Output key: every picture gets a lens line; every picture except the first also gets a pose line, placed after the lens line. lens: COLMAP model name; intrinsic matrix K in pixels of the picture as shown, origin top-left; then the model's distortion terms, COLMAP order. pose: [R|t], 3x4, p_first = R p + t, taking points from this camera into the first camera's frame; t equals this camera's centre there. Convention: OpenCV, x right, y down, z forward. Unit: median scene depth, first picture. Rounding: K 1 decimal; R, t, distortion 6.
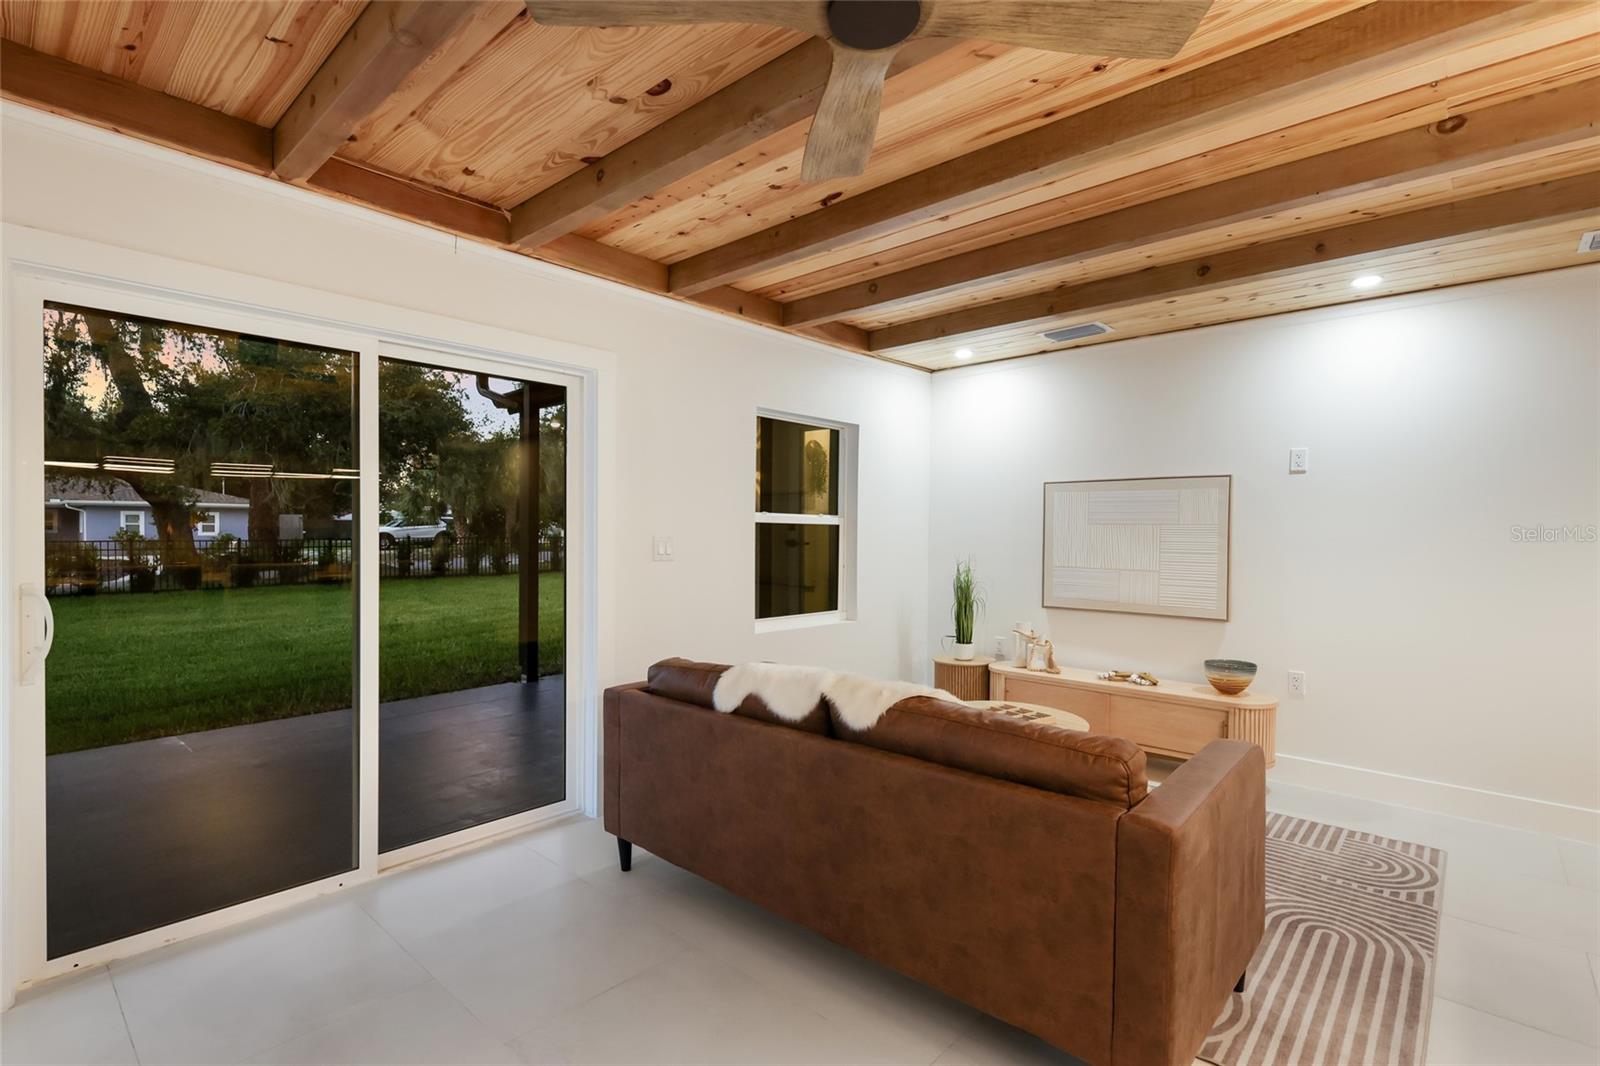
lens RADIAL K [[747.8, 0, 802.3], [0, 747.8, 540.1], [0, 0, 1]] dist [0.001998, 0.000070]
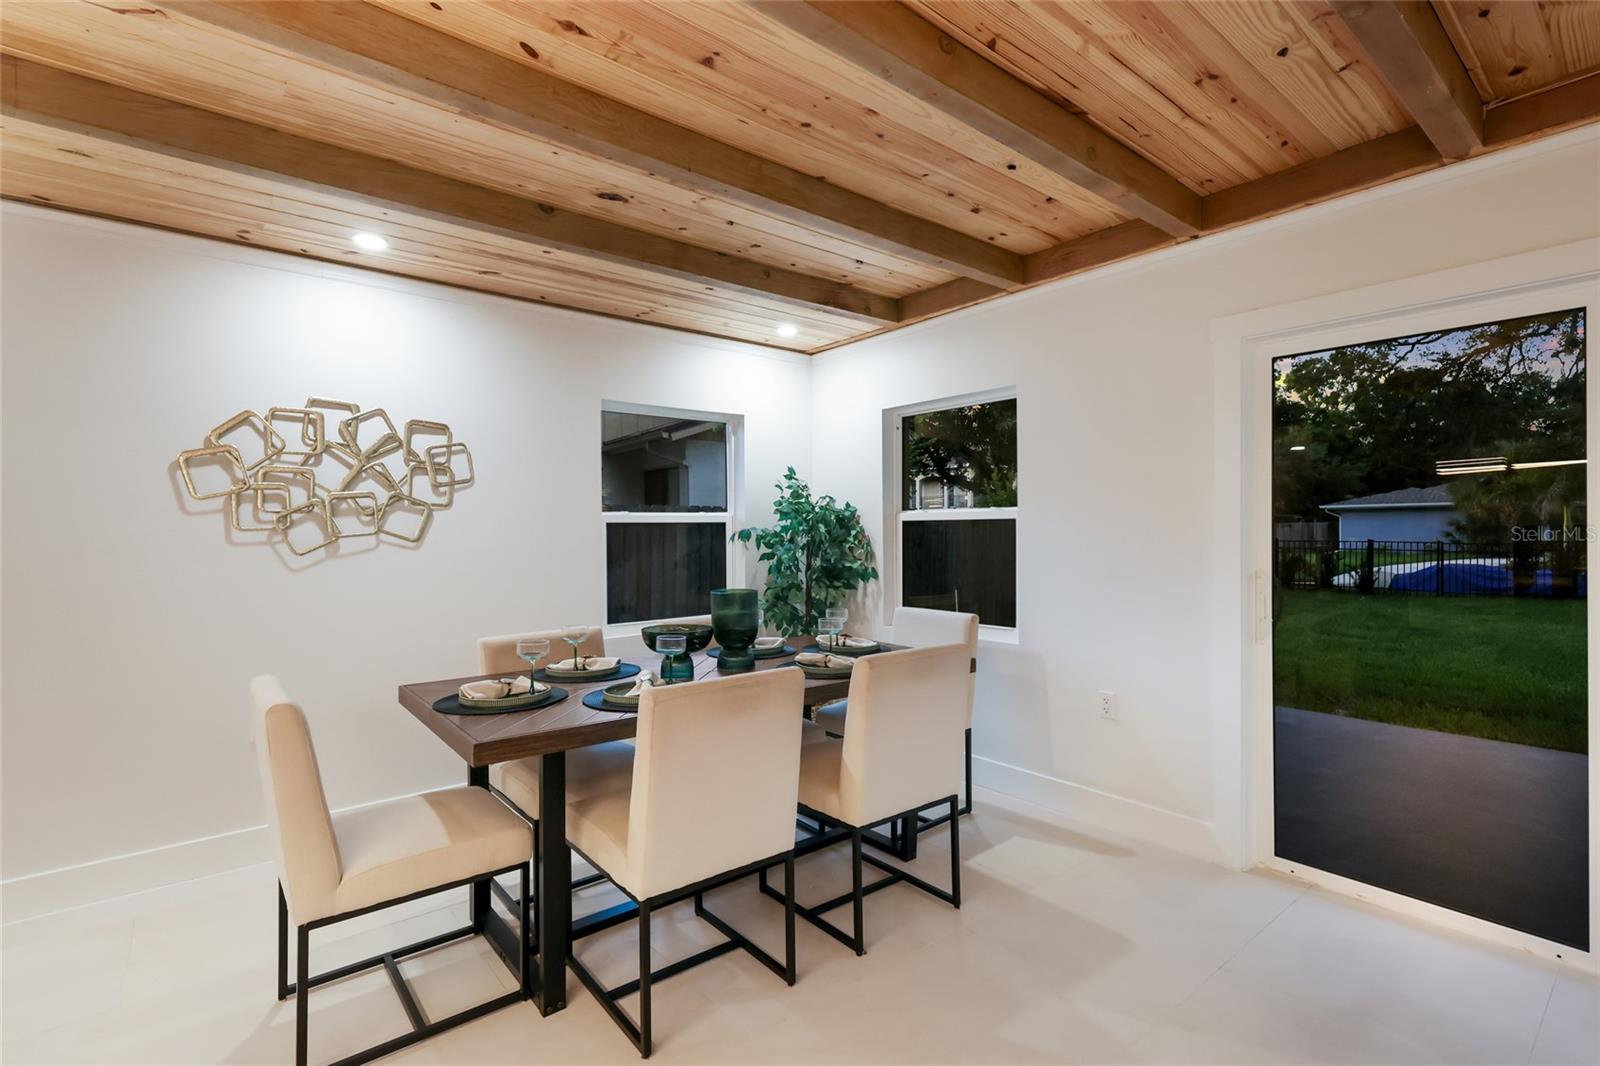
lens RADIAL K [[747.8, 0, 795.7], [0, 747.8, 533.2], [0, 0, 1]] dist [0.001998, 0.000070]
pose [[-0.159041, -0.004514, -0.987262, 0.433404], [-0.005037, 0.999980, -0.003761, 0.001463], [0.987259, 0.004375, -0.159060, 0.372107]]
